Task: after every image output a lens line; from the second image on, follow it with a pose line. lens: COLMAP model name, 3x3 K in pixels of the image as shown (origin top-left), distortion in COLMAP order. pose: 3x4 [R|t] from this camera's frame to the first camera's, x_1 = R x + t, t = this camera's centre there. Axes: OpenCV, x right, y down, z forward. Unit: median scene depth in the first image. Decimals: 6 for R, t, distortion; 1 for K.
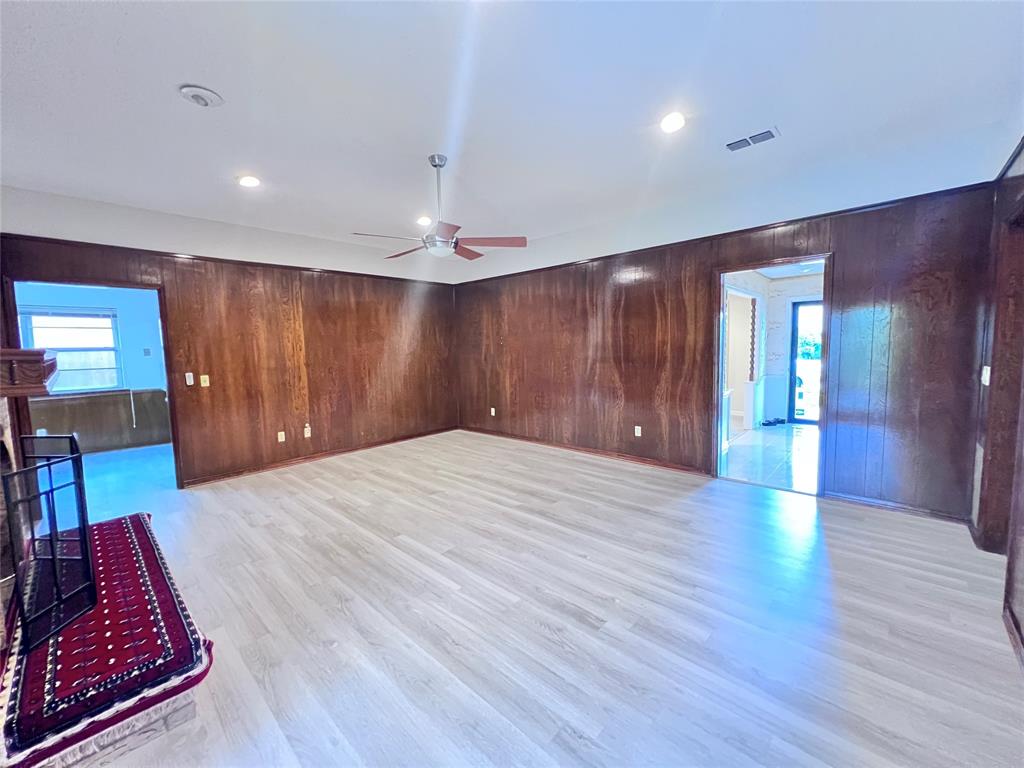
lens RADIAL K [[409.5, 0, 510.6], [0, 409.5, 382.1], [0, 0, 1]] dist [-0.000553, 0.000317]
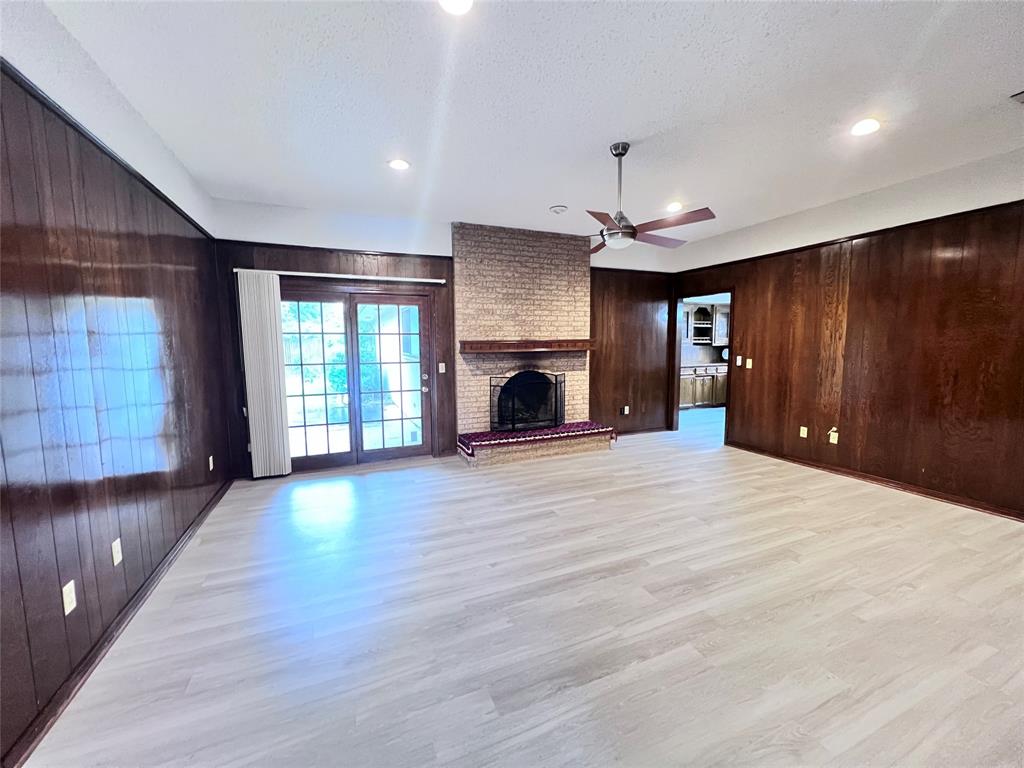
lens RADIAL K [[409.5, 0, 510.4], [0, 409.5, 375.8], [0, 0, 1]] dist [-0.000553, 0.000317]
pose [[-0.408269, 0.103735, -0.906949, 0.632159], [-0.062444, 0.988022, 0.141117, -0.095964], [0.910724, 0.114247, -0.396901, 0.876136]]
